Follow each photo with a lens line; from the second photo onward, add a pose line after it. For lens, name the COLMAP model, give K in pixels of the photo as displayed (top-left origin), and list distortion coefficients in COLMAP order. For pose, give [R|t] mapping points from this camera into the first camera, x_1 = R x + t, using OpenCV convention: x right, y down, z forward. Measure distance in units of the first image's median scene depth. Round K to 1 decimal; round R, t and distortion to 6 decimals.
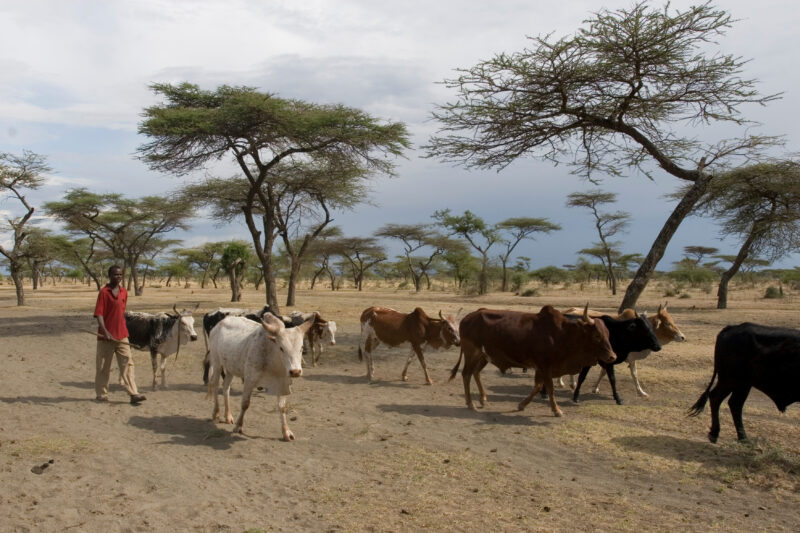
lens RADIAL K [[680.2, 0, 400.1], [0, 680.2, 282.9], [0, 0, 1]] dist [-0.087330, -0.000021]
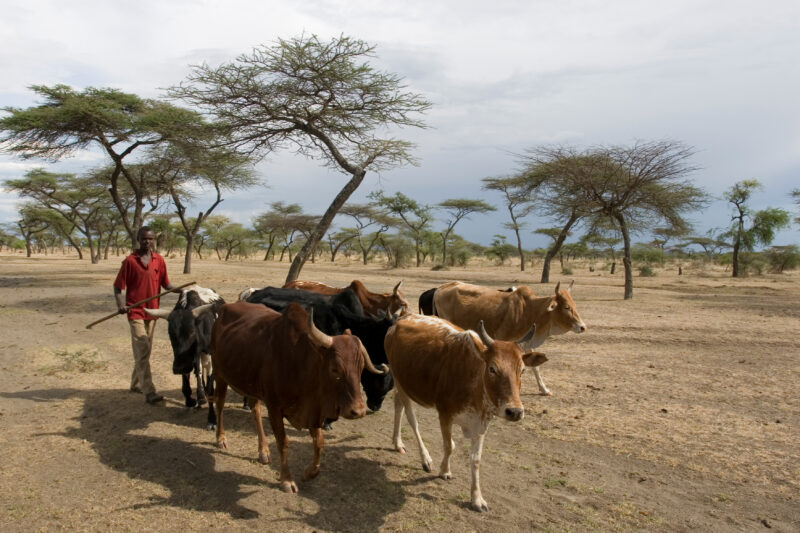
lens RADIAL K [[648.9, 0, 401.6], [0, 648.9, 268.3], [0, 0, 1]] dist [-0.102289, 0.075654]
pose [[0.999614, 0.018713, -0.020513, 0.140553], [-0.018391, 0.999707, 0.015761, 0.000539], [0.020802, -0.015378, 0.999665, -0.054414]]
